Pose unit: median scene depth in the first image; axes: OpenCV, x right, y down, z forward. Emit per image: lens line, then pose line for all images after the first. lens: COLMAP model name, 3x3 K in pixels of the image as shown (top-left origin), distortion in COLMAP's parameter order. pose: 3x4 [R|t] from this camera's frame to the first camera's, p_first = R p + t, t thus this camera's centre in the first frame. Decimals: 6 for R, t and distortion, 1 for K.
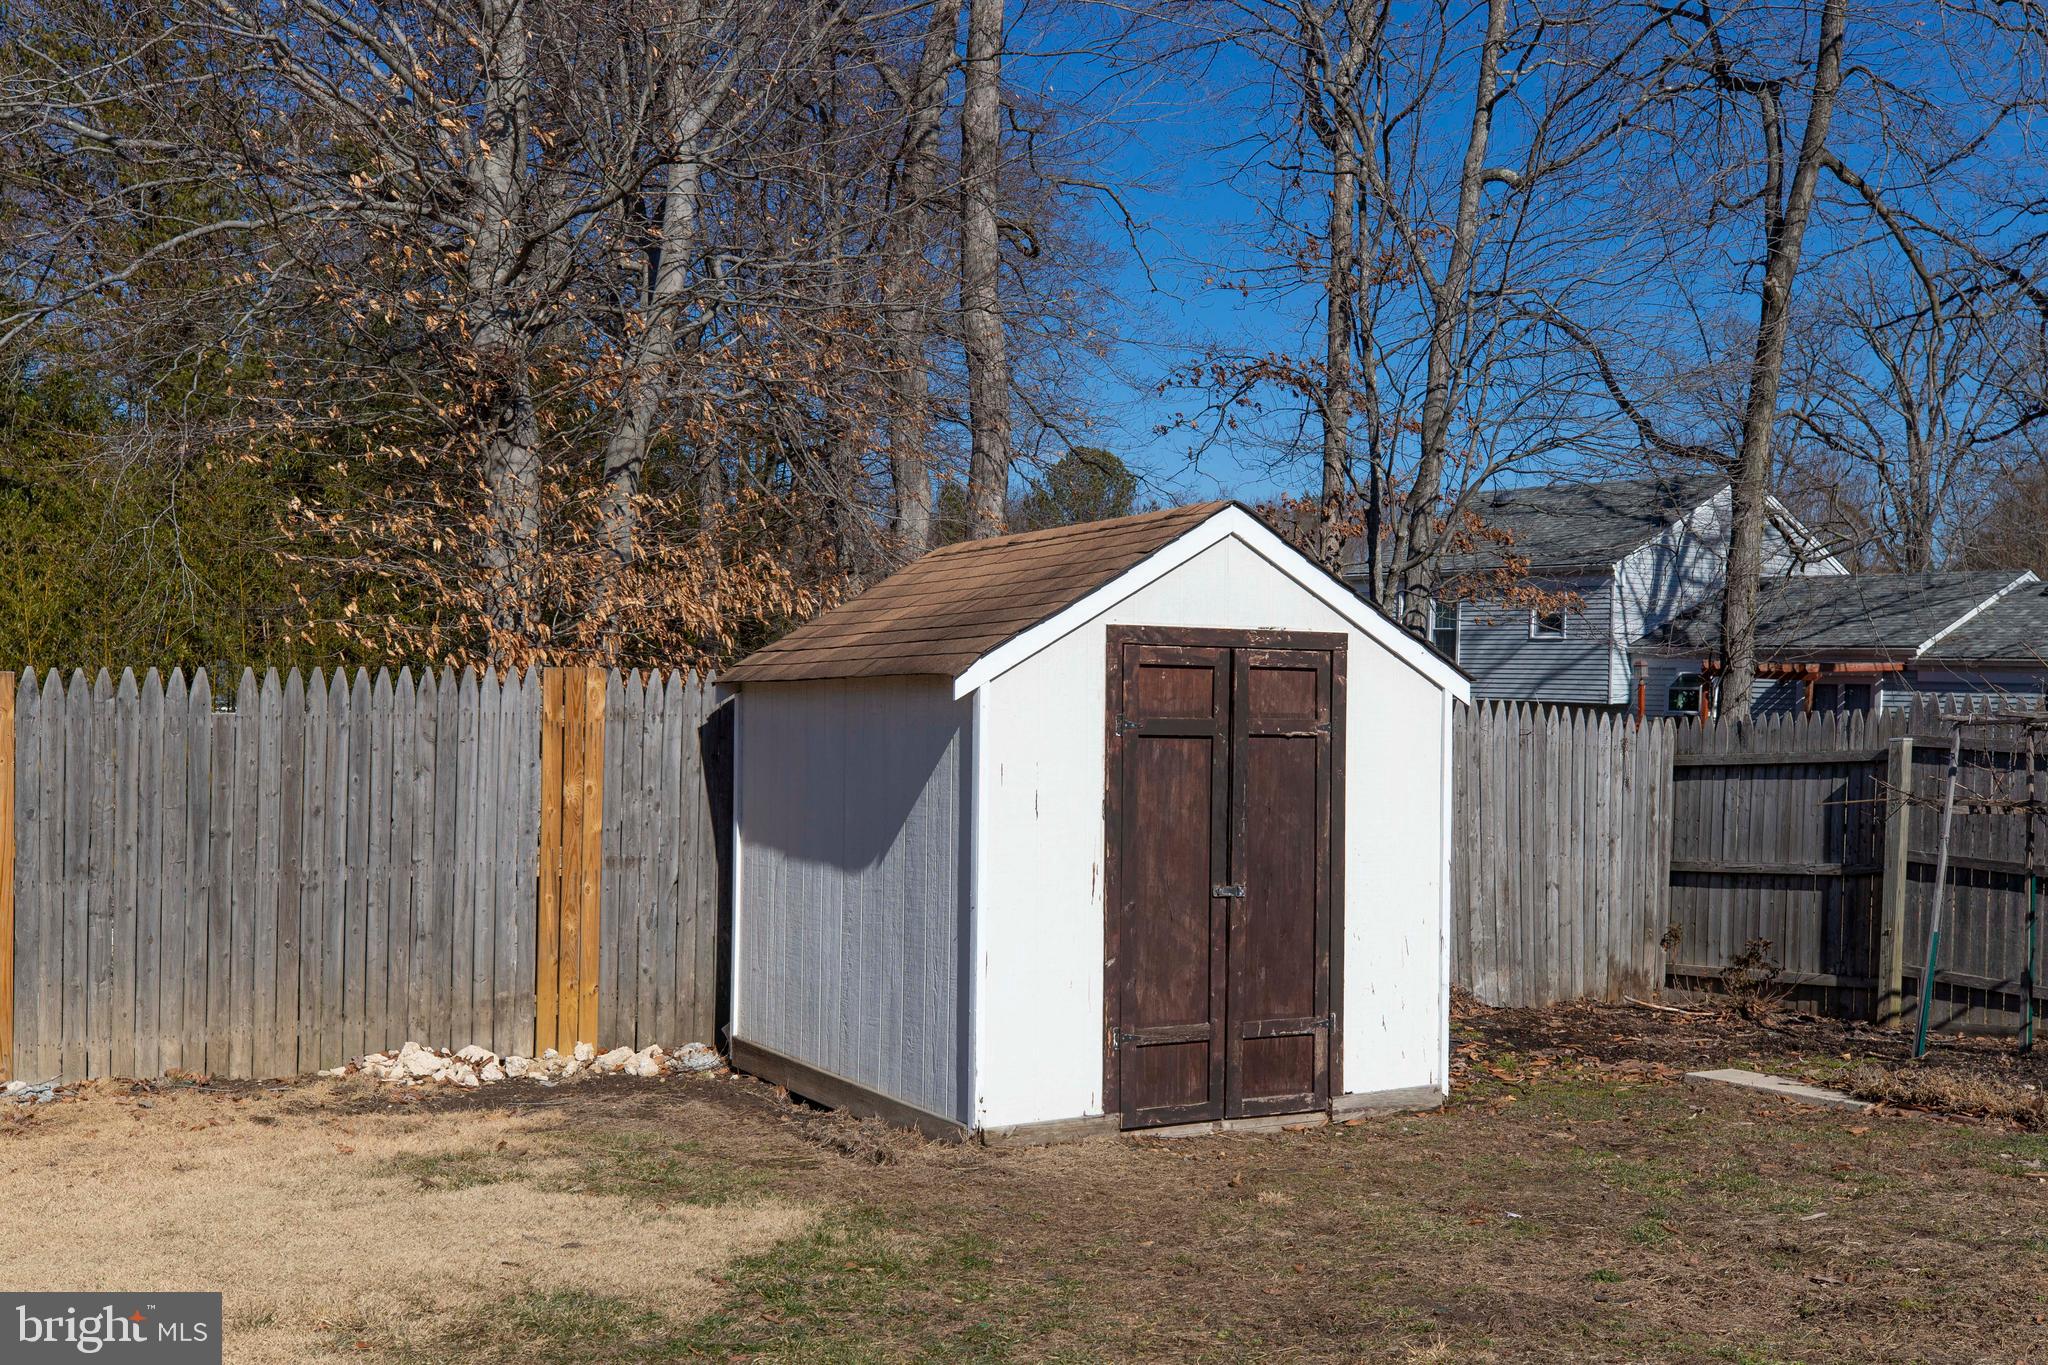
lens RADIAL K [[2121.2, 0, 1024.0], [0, 2121.2, 682.5], [0, 0, 1]] dist [-0.004836, -0.002712]
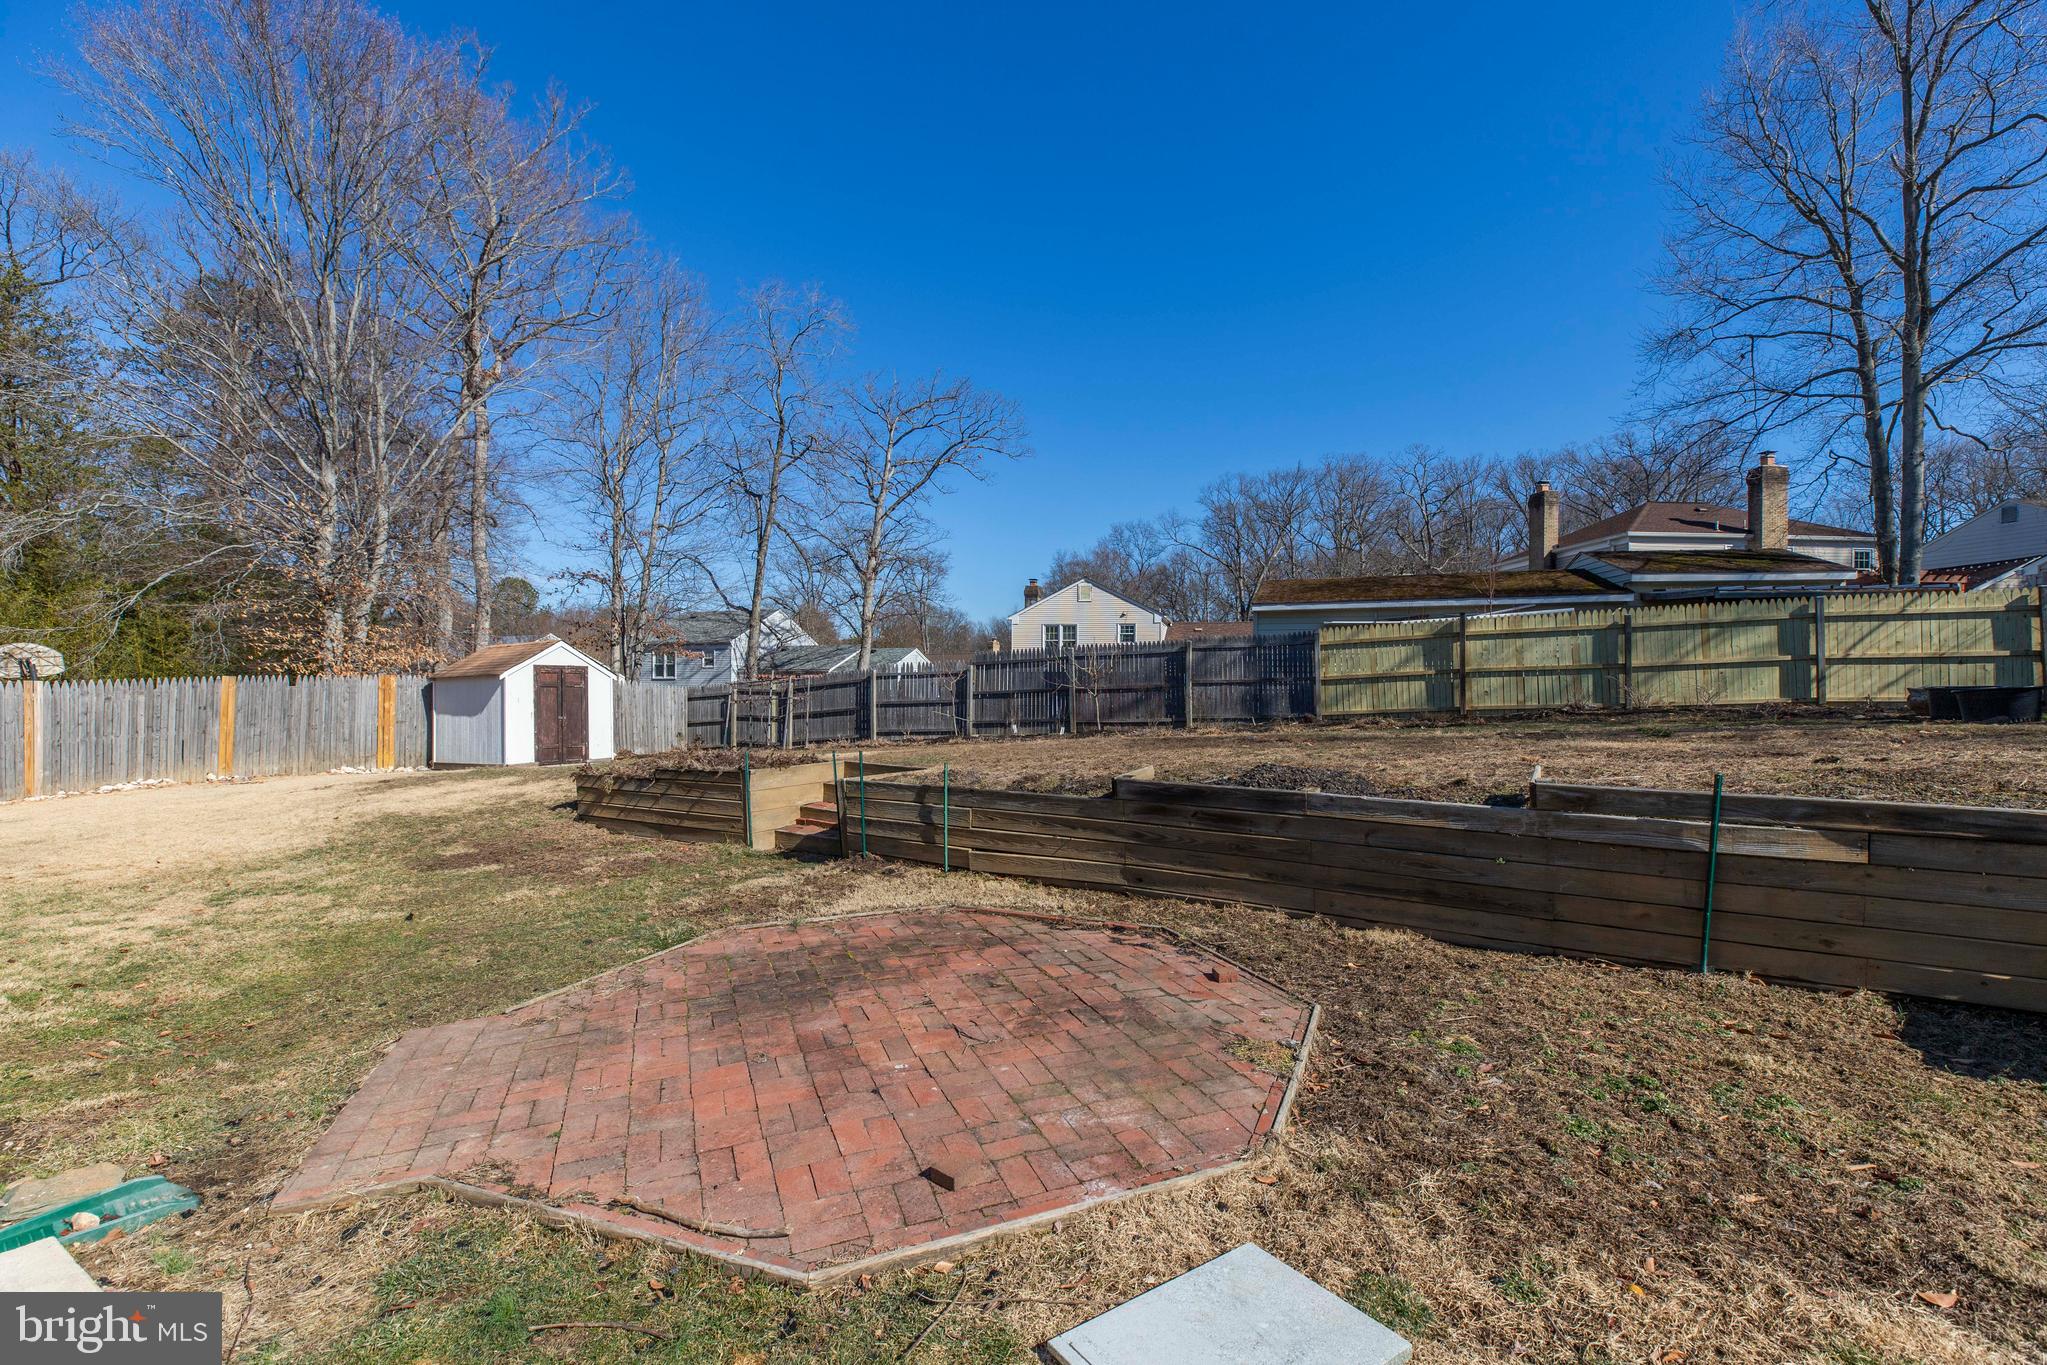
lens RADIAL K [[924.2, 0, 1019.7], [0, 924.2, 692.2], [0, 0, 1]] dist [0.003417, -0.000029]
pose [[0.862830, -0.018172, 0.505167, -0.060939], [0.015249, 0.999835, 0.009921, 0.028065], [-0.505264, -0.000857, 0.862964, -1.204122]]
